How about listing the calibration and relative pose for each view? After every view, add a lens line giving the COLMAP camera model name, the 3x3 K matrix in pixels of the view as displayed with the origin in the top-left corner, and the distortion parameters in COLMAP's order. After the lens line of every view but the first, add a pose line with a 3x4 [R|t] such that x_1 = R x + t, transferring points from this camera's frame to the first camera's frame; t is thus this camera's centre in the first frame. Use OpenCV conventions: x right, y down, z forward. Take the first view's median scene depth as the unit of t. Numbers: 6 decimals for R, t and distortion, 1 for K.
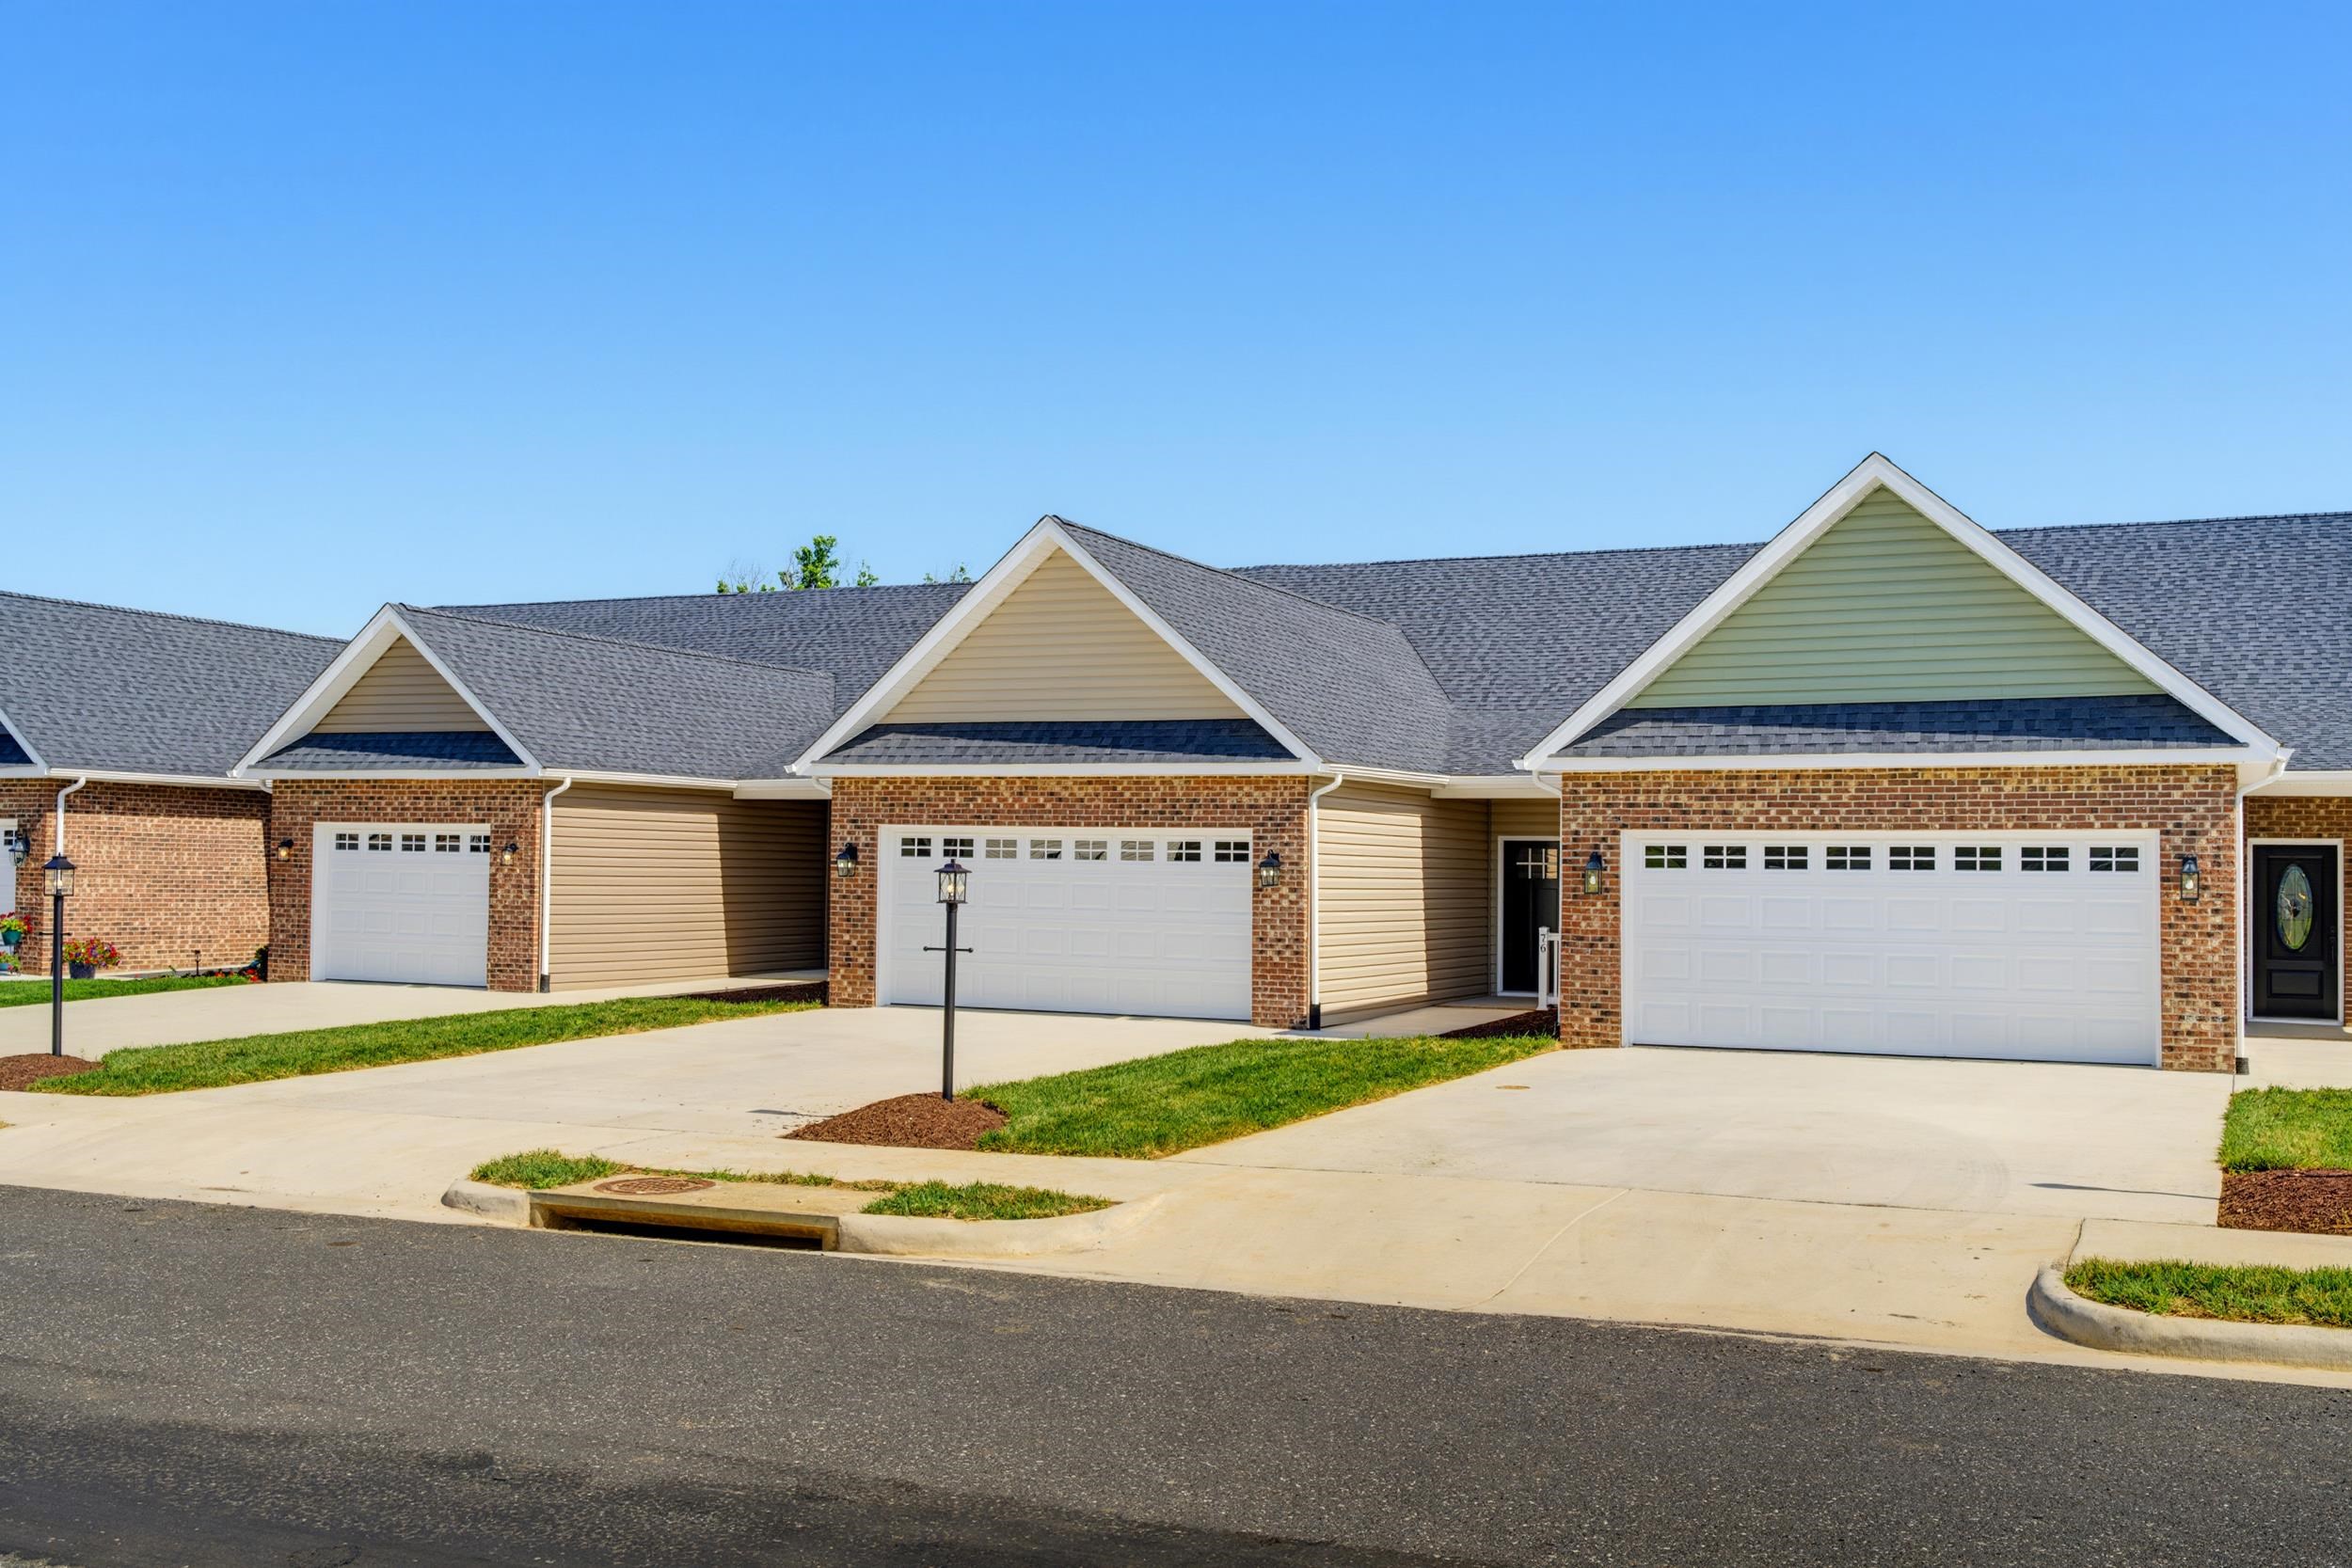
lens RADIAL K [[2295.6, 0, 1176.0], [0, 2295.6, 784.0], [0, 0, 1]] dist [0.164338, 0.001831]
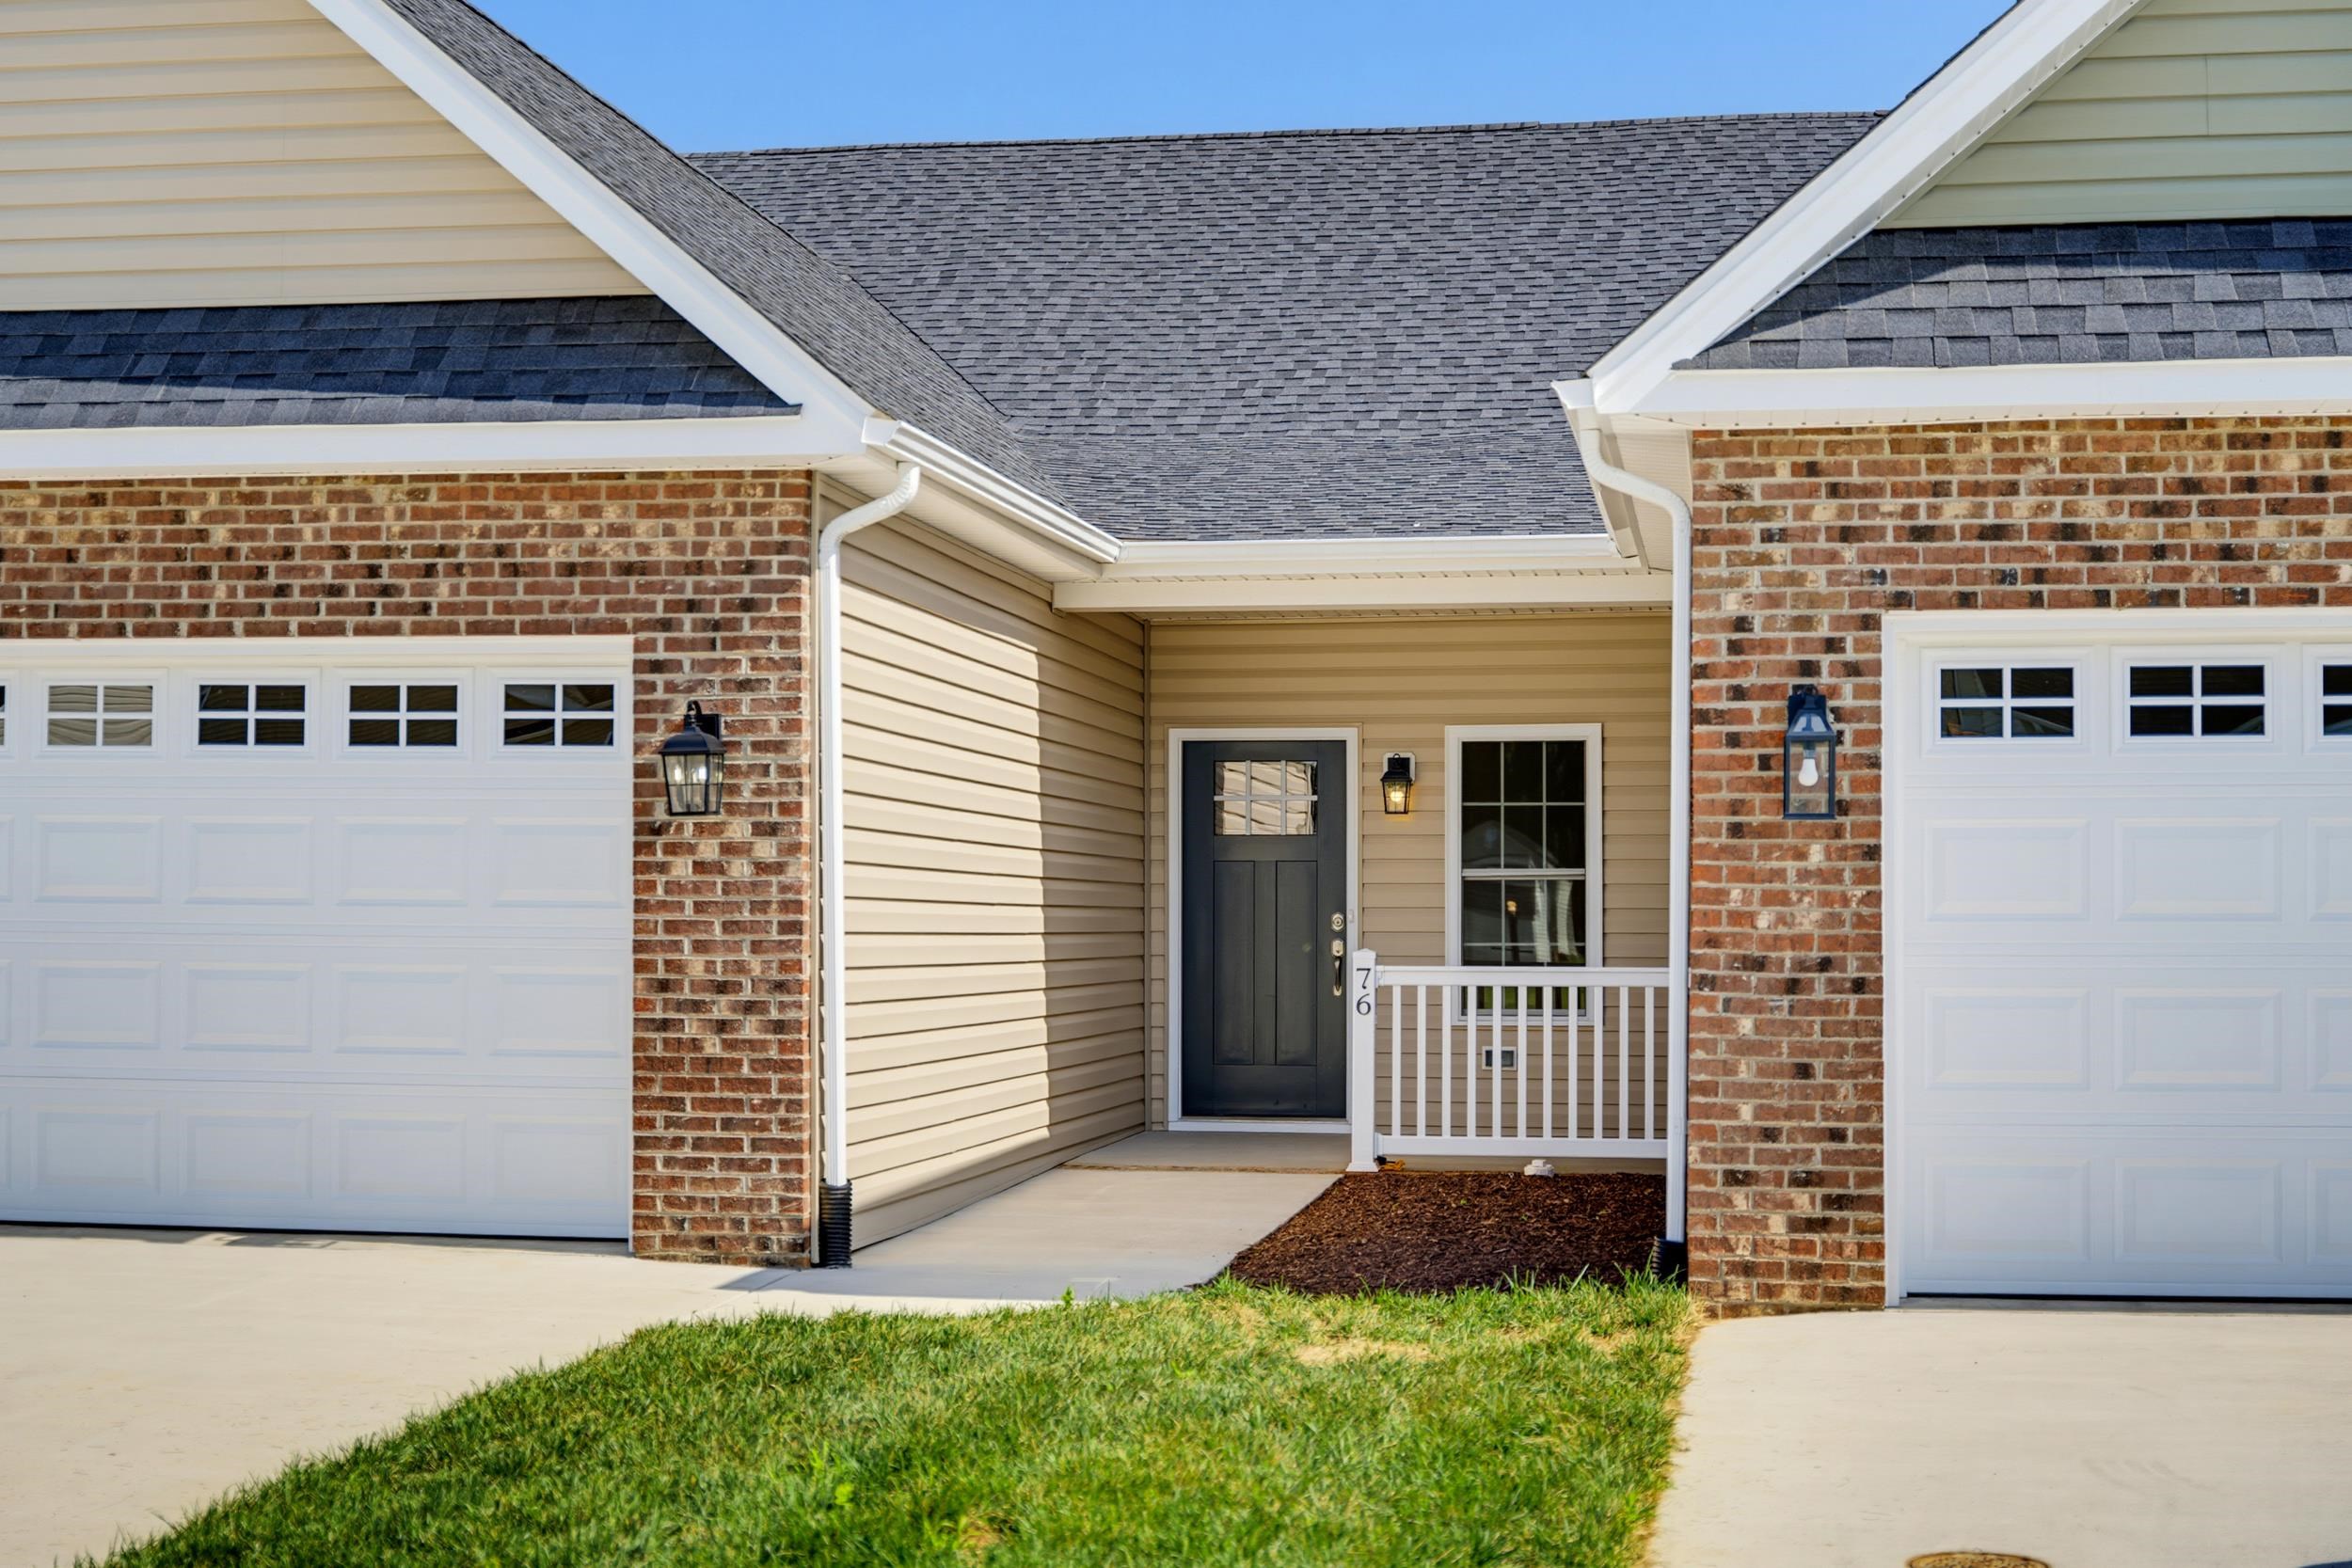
lens RADIAL K [[3506.4, 0, 1176.2], [0, 3506.4, 881.1], [0, 0, 1]] dist [-0.026489, 0.017548]
pose [[0.965067, -0.001831, 0.261999, -0.021234], [-0.005843, 0.999576, 0.028508, 0.039220], [-0.261940, -0.029043, 0.964647, 0.517857]]
